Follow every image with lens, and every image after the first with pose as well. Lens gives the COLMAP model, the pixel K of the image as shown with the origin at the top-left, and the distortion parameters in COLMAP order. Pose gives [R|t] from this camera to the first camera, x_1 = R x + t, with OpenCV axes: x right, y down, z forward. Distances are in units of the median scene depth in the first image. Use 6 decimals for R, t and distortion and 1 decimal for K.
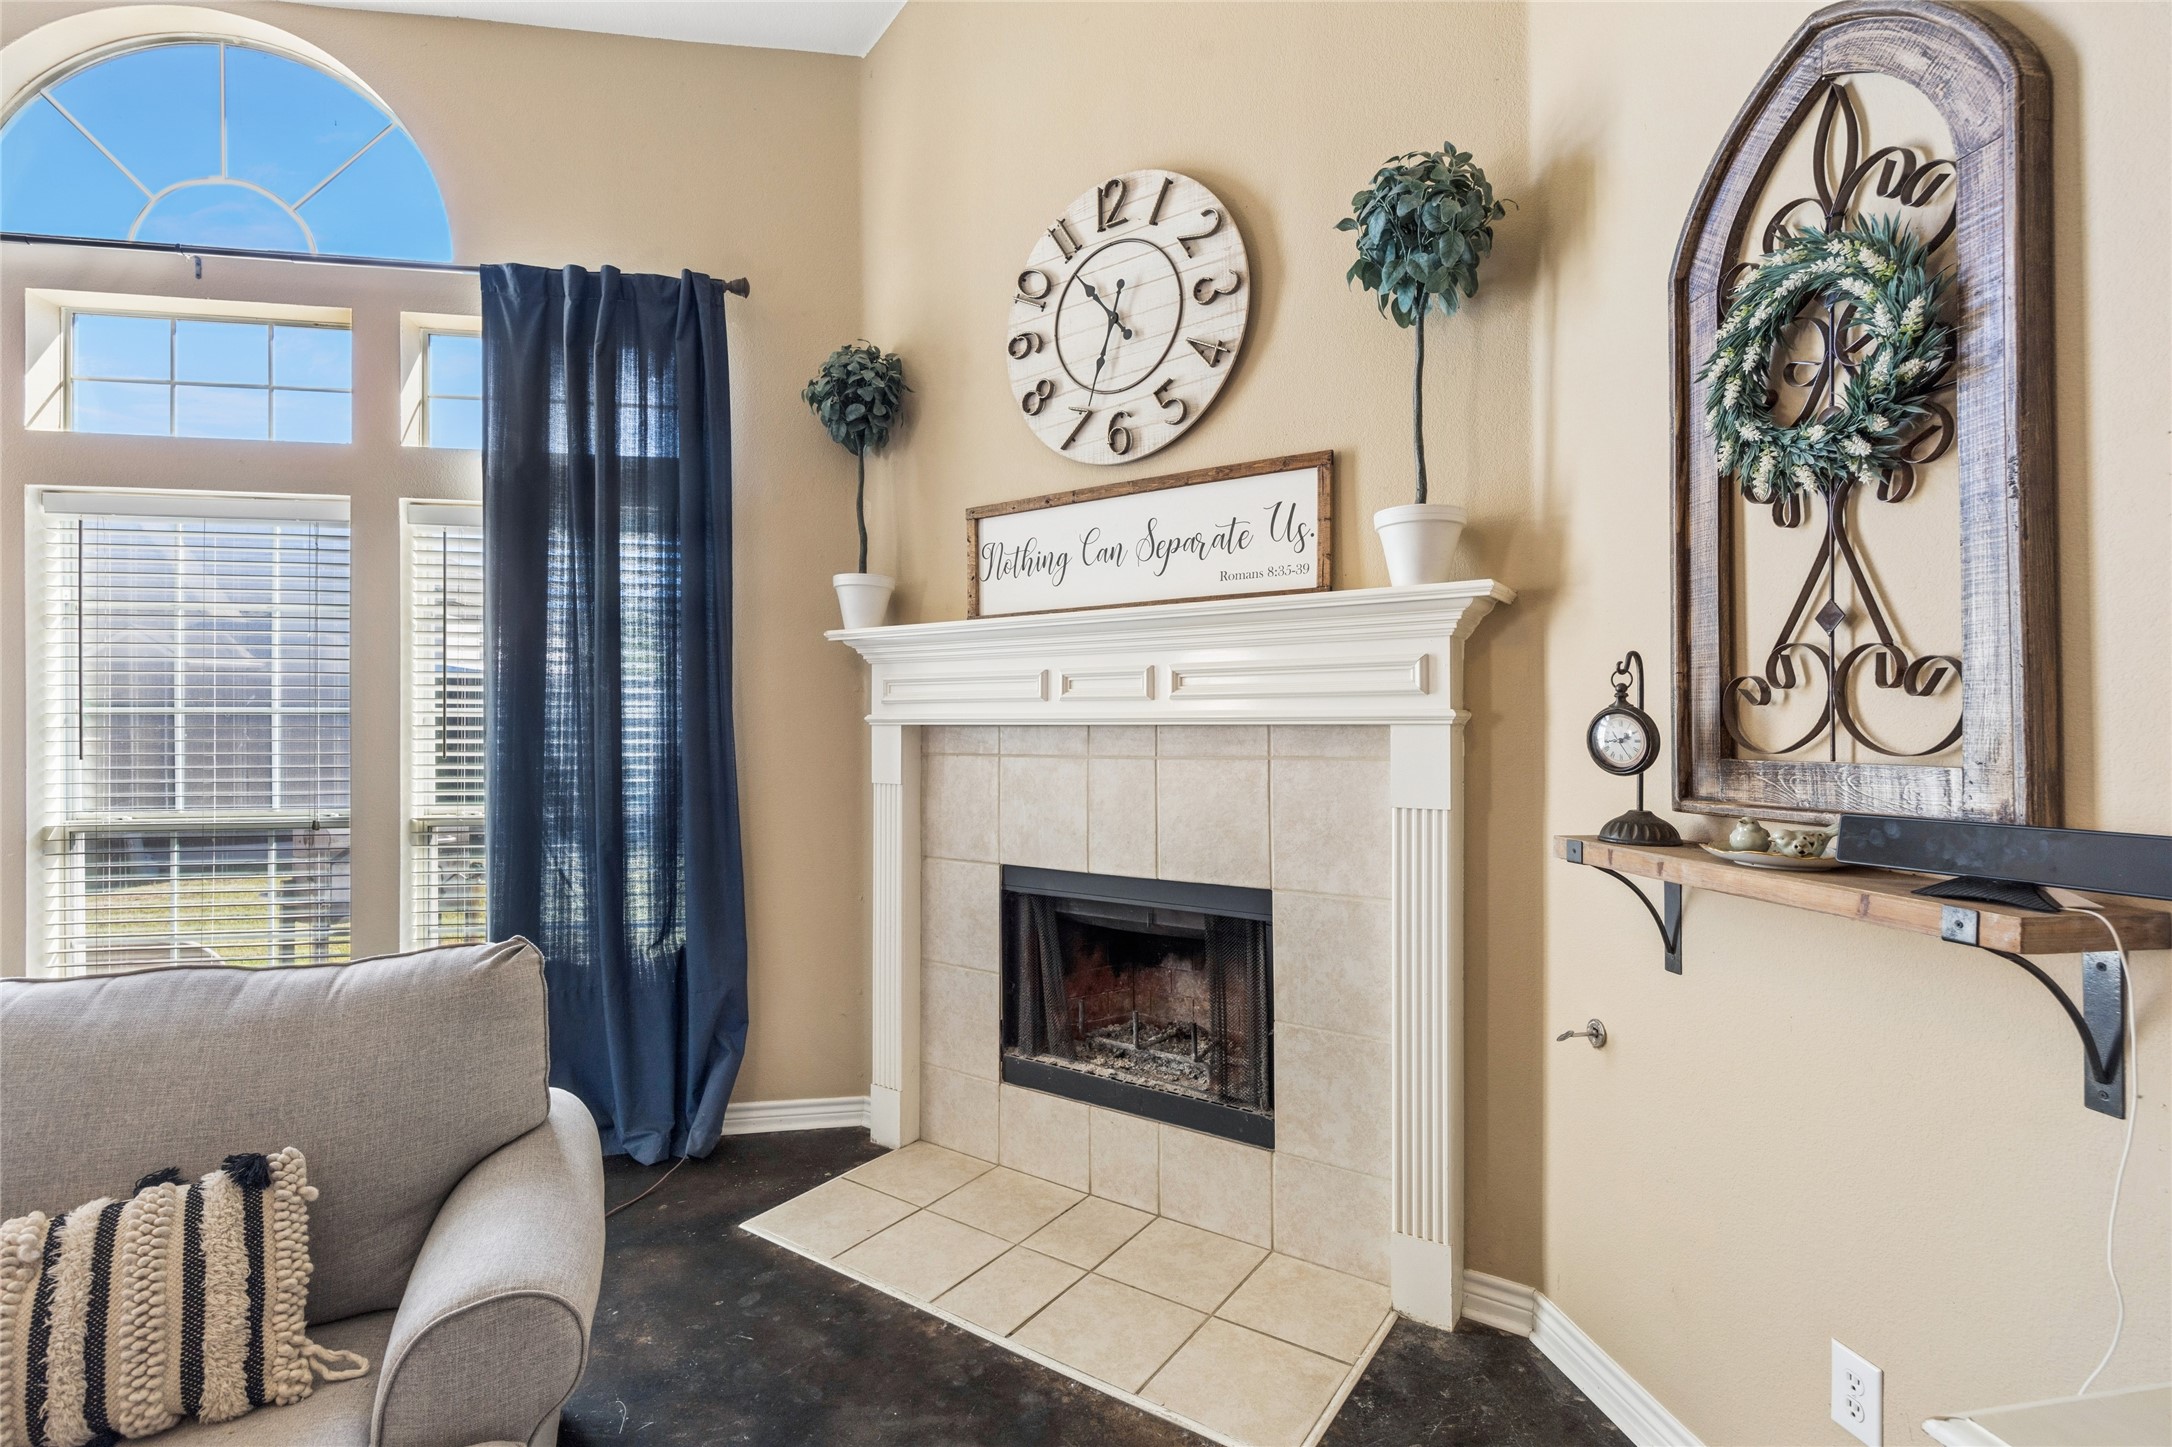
lens RADIAL K [[1018.1, 0, 1070.7], [0, 1018.1, 722.5], [0, 0, 1]] dist [0.002514, -0.000038]
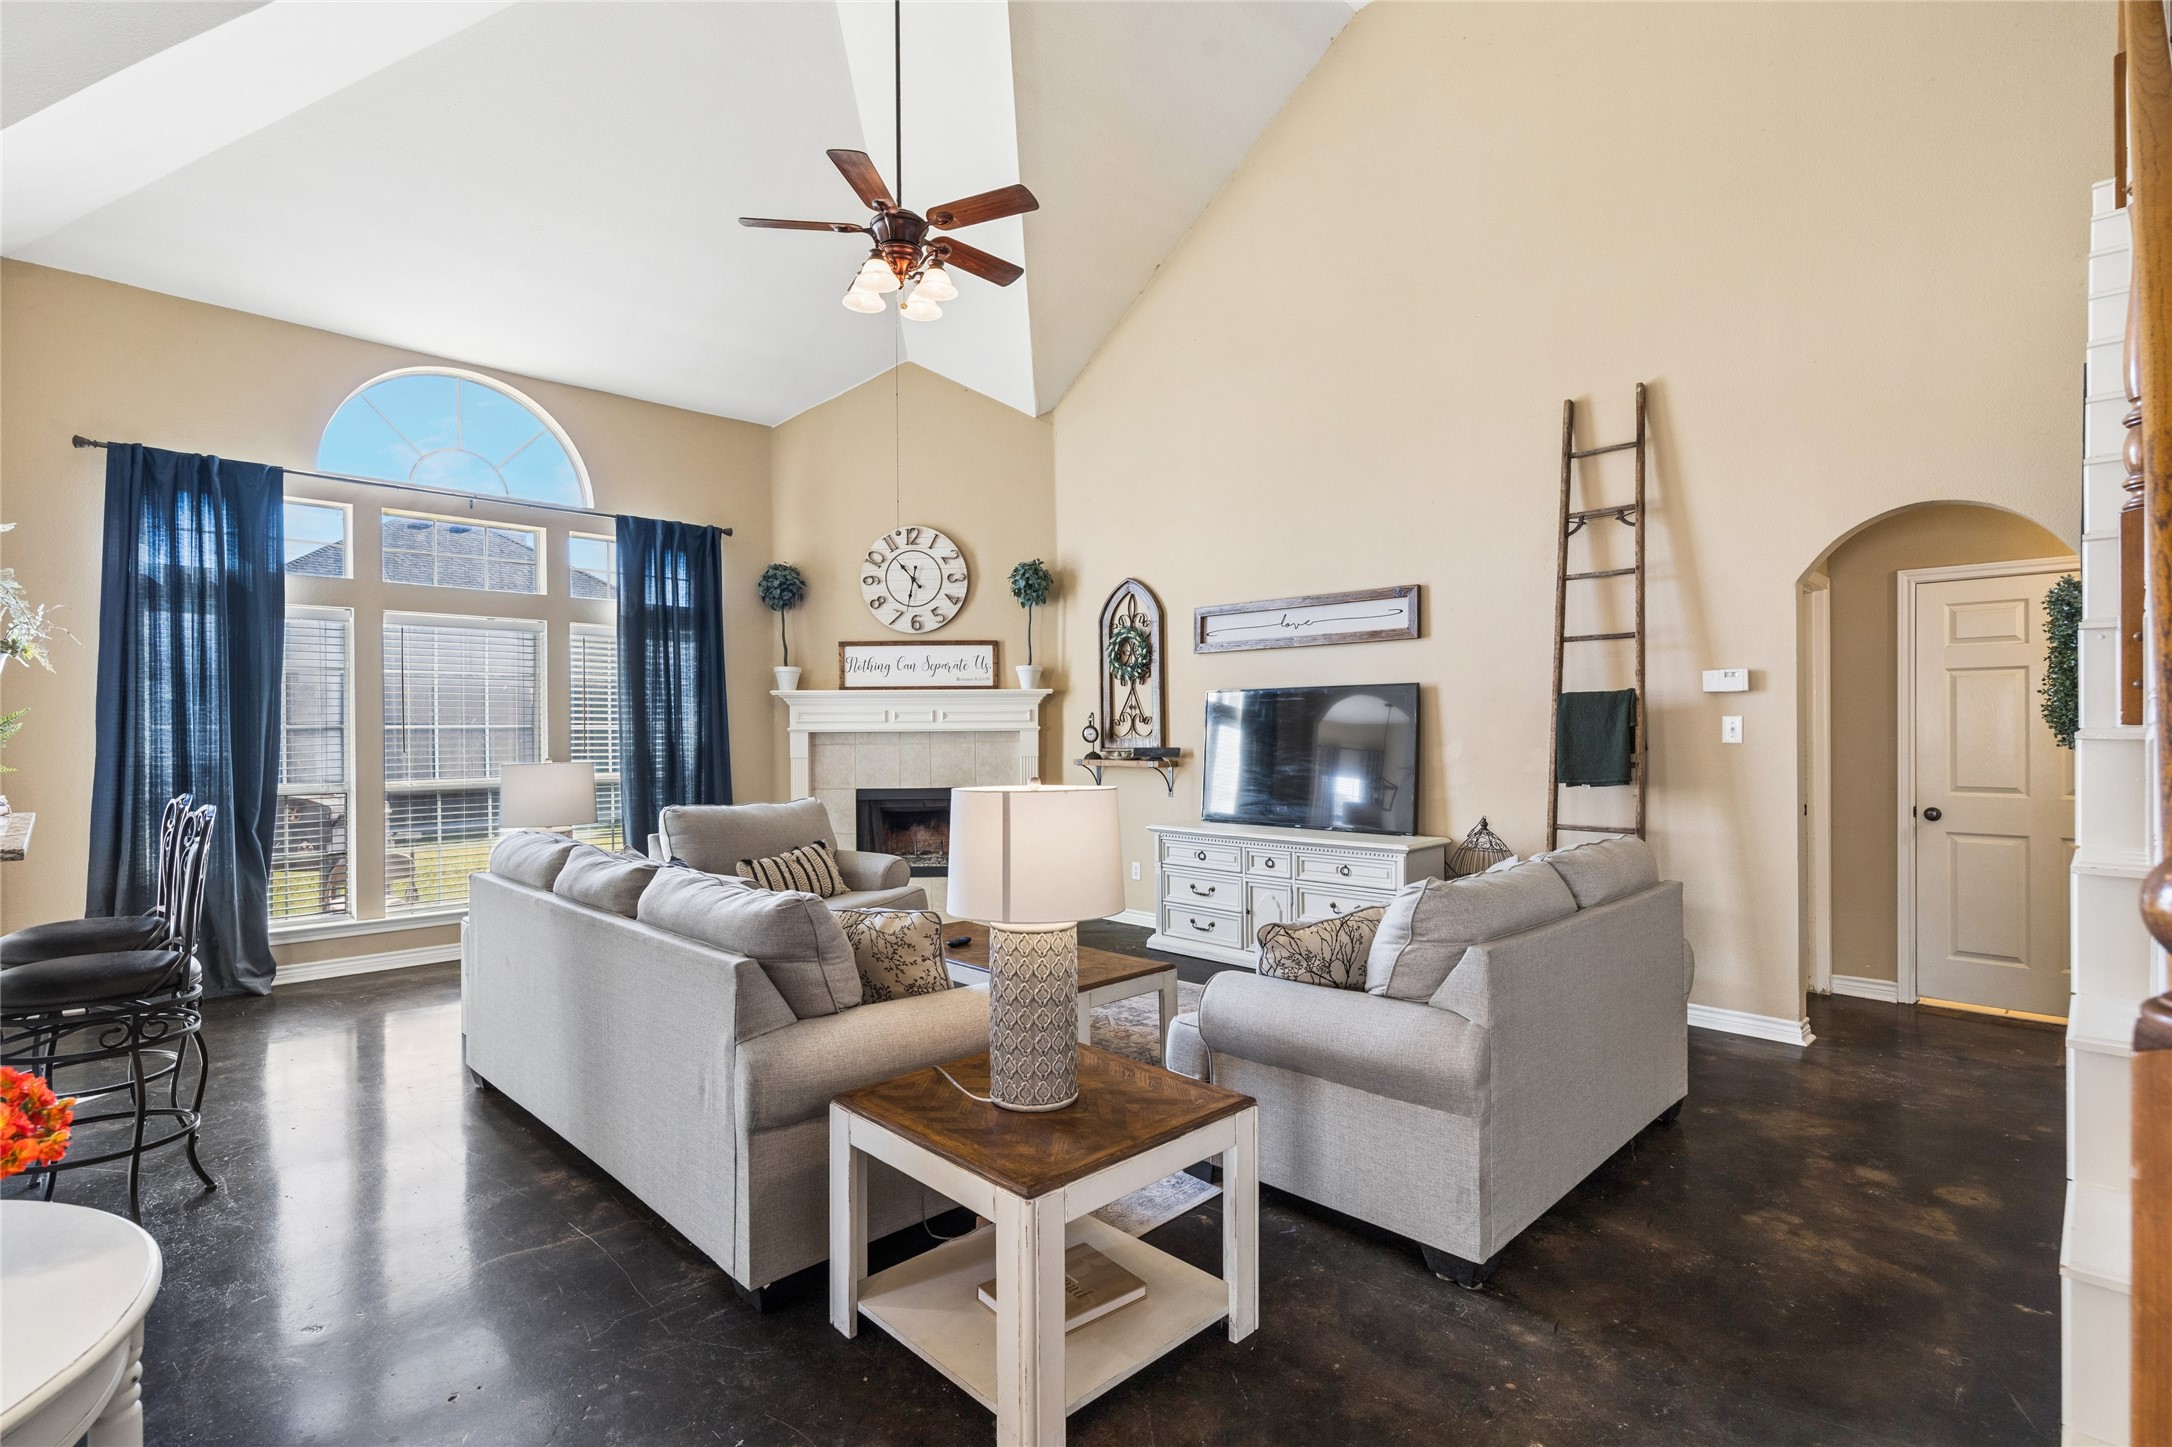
lens RADIAL K [[1018.1, 0, 1087.3], [0, 1018.1, 734.4], [0, 0, 1]] dist [0.002514, -0.000038]
pose [[0.809702, -0.007100, 0.586799, -1.248177], [0.005236, 0.999974, 0.004874, -0.000976], [-0.586818, -0.000874, 0.809718, -1.540374]]
